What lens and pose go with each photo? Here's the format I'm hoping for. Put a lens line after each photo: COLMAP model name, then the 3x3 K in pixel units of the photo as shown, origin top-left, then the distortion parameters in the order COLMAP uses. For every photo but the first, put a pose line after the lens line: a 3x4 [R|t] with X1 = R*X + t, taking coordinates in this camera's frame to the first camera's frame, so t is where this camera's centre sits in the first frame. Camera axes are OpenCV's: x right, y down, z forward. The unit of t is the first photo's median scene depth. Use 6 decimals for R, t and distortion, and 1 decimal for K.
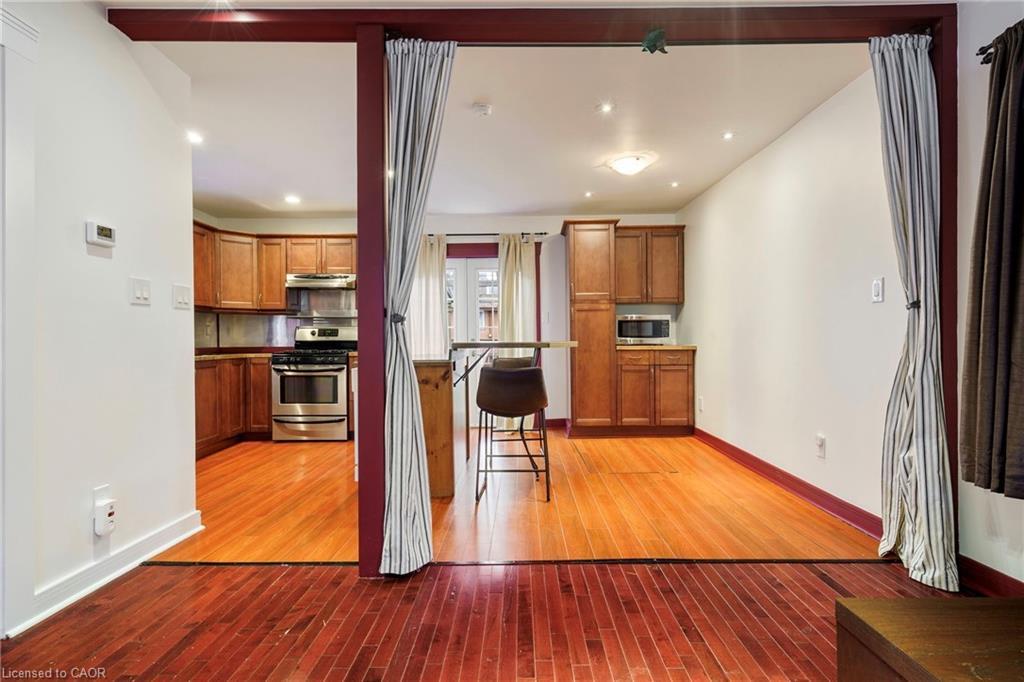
lens RADIAL K [[522.1, 0, 512.3], [0, 522.1, 342.5], [0, 0, 1]] dist [-0.000997, 0.002856]
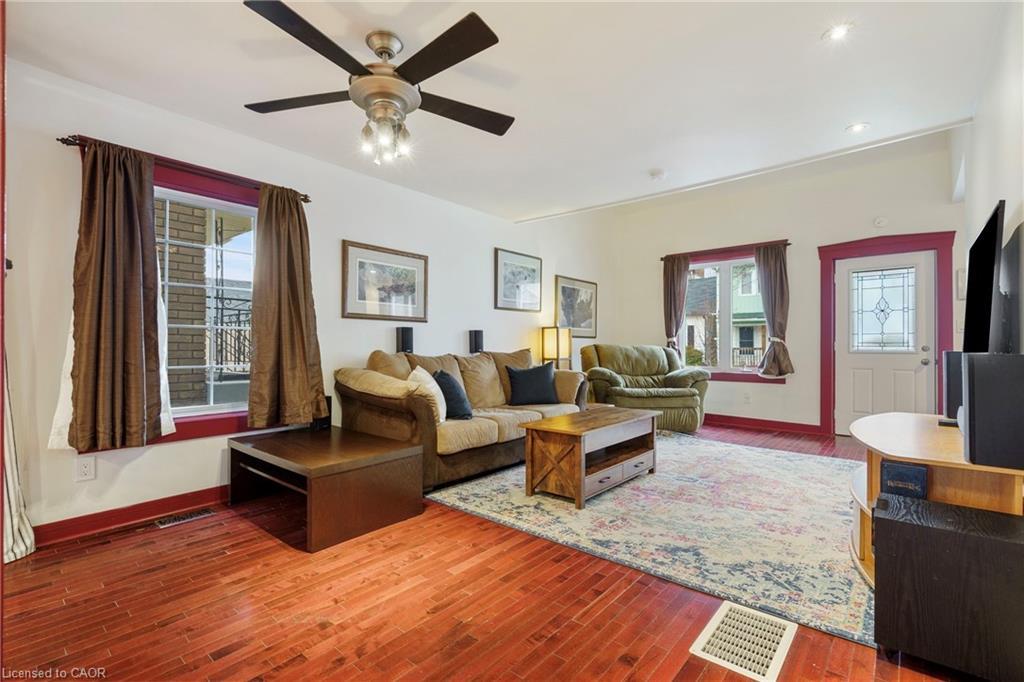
lens RADIAL K [[469.2, 0, 509.8], [0, 469.2, 340.7], [0, 0, 1]] dist [-0.005081, 0.002669]
pose [[-0.765233, 0.015138, 0.643576, -0.275348], [0.008056, 0.999870, -0.013940, 0.001242], [-0.643703, -0.005483, -0.765255, 0.435267]]
